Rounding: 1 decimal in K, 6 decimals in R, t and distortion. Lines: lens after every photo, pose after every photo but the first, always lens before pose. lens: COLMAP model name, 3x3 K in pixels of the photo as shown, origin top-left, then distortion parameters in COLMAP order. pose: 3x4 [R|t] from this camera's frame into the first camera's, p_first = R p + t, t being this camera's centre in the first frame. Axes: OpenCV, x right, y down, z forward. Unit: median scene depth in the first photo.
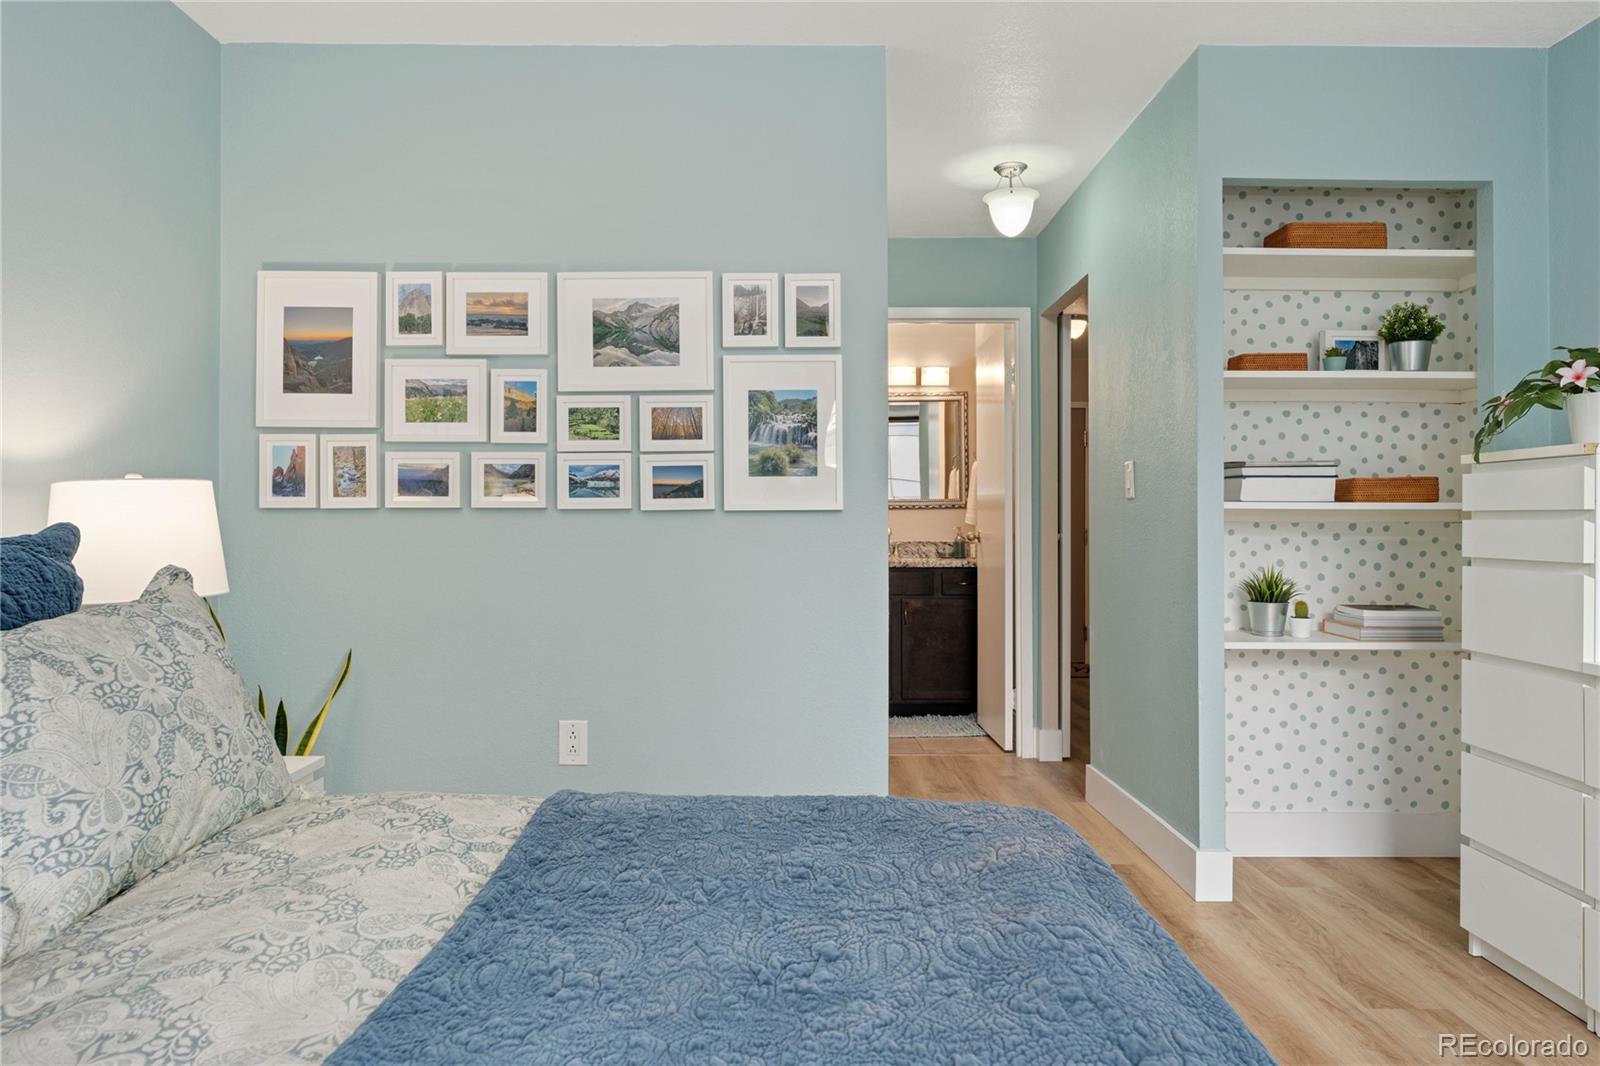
lens RADIAL K [[1062.2, 0, 796.8], [0, 1062.2, 523.2], [0, 0, 1]] dist [0.007471, -0.000897]
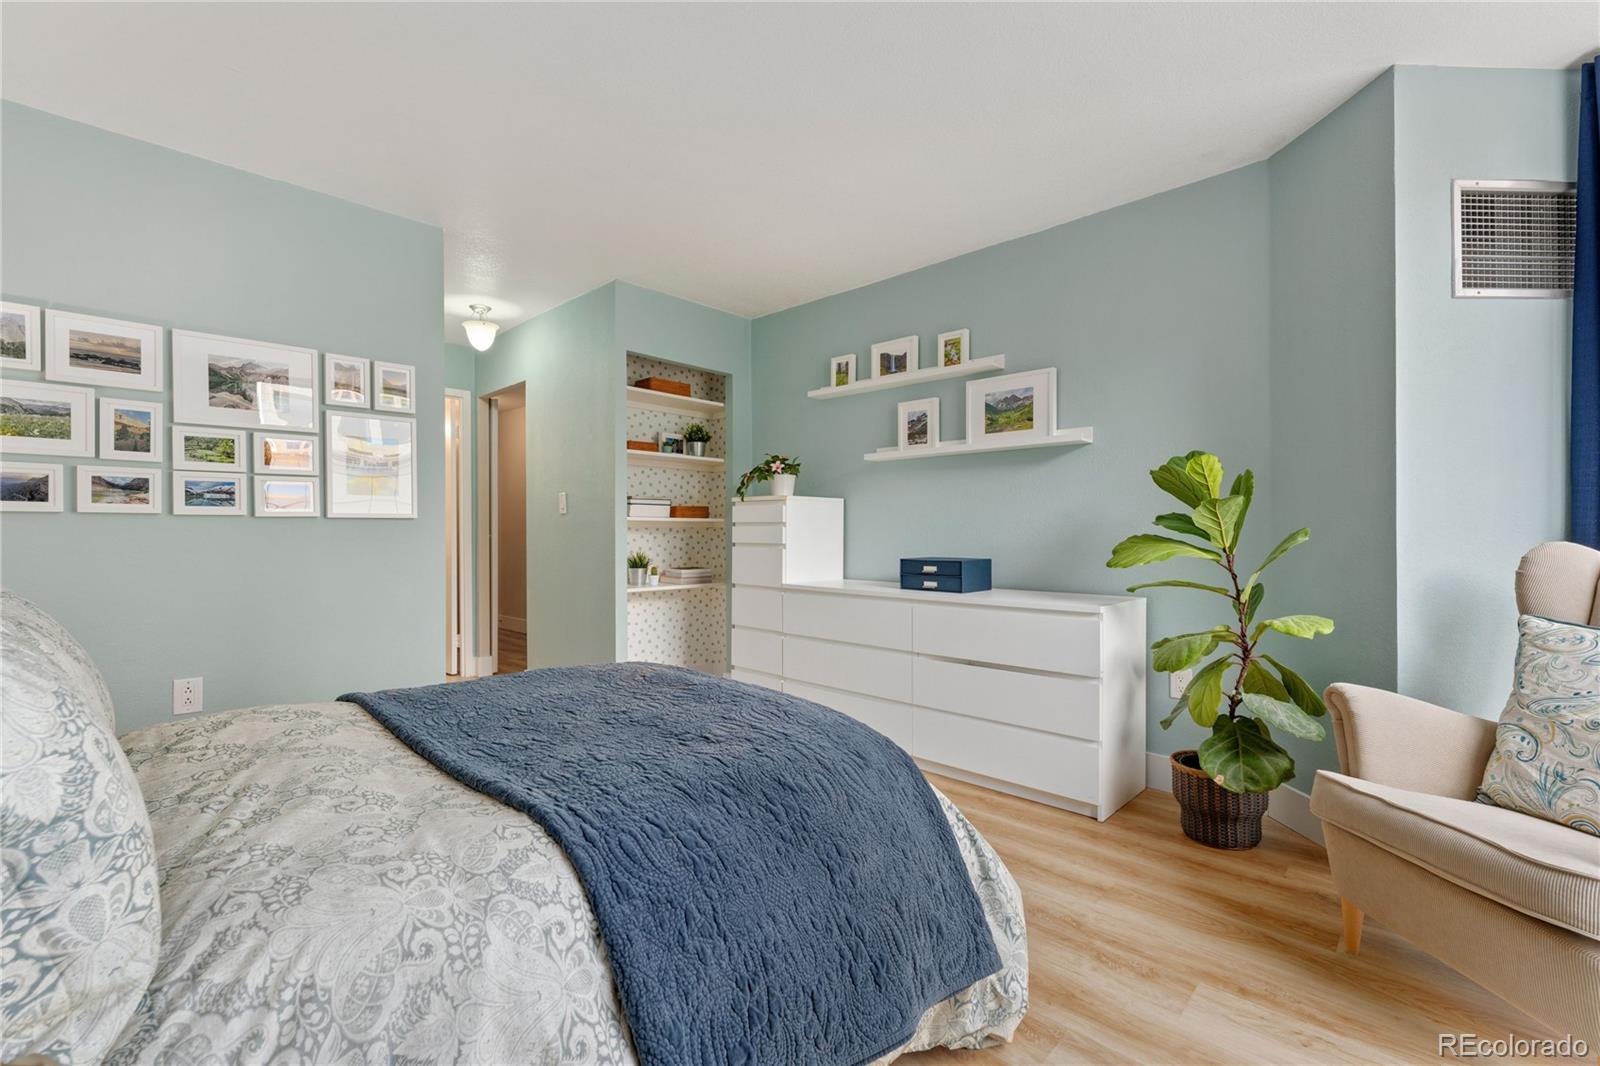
lens RADIAL K [[712.9, 0, 798.4], [0, 712.9, 534.6], [0, 0, 1]] dist [-0.000997, -0.000152]
pose [[0.692322, -0.003373, 0.721581, -0.321396], [-0.001233, 0.999982, 0.005857, 0.004911], [-0.721587, -0.004945, 0.692306, -0.130943]]
